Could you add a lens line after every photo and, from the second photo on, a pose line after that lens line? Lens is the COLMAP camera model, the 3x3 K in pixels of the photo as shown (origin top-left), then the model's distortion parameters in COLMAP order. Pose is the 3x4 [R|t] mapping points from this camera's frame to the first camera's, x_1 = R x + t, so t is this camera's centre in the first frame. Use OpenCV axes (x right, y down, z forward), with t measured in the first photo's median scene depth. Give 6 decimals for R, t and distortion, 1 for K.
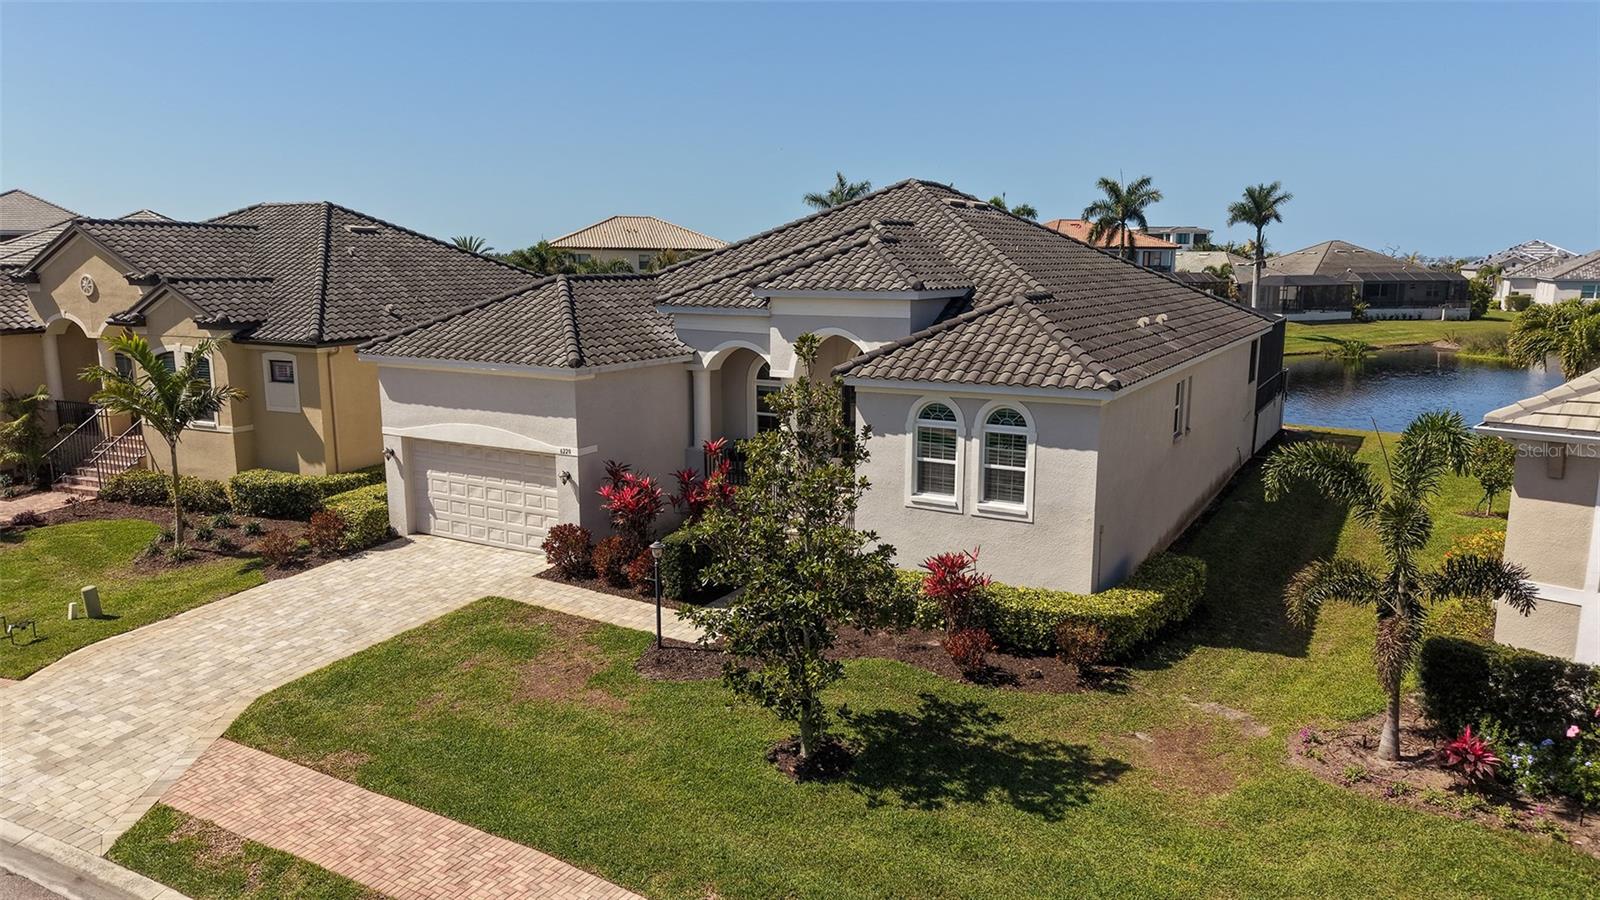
lens RADIAL K [[1072.5, 0, 800.0], [0, 1072.5, 450.0], [0, 0, 1]] dist [0.006344, -0.001405]
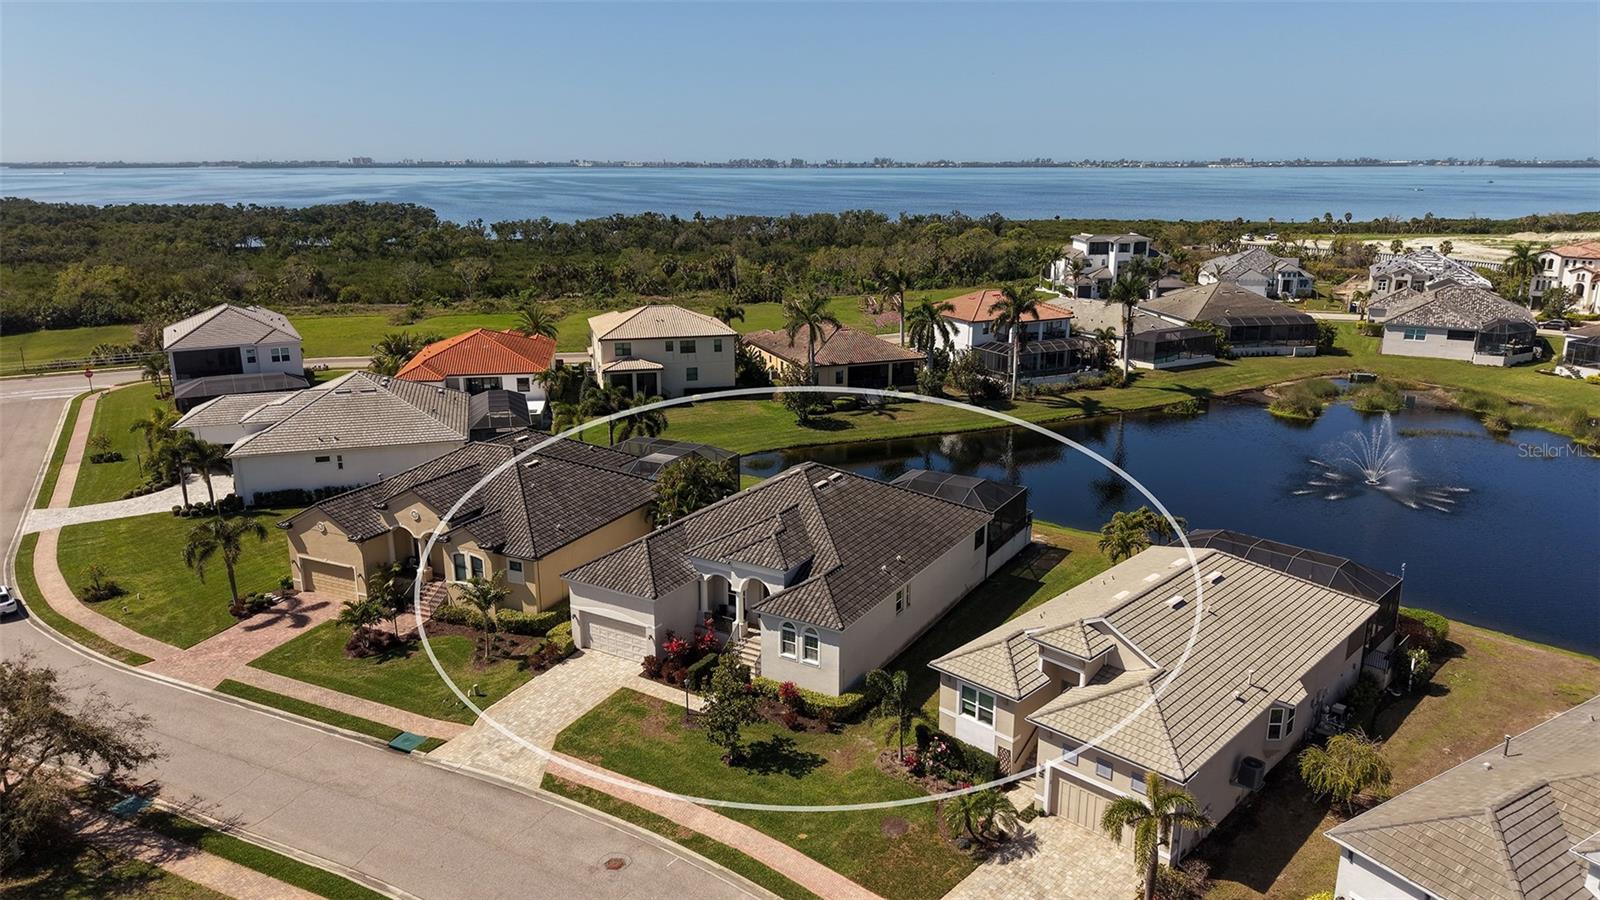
lens RADIAL K [[1062.6, 0, 800.0], [0, 1062.6, 450.0], [0, 0, 1]] dist [0.041055, -0.054613]
pose [[0.999858, 0.000119, -0.016843, 0.186686], [0.001353, 0.996175, 0.087370, -0.660180], [0.016789, -0.087381, 0.996034, -1.526182]]
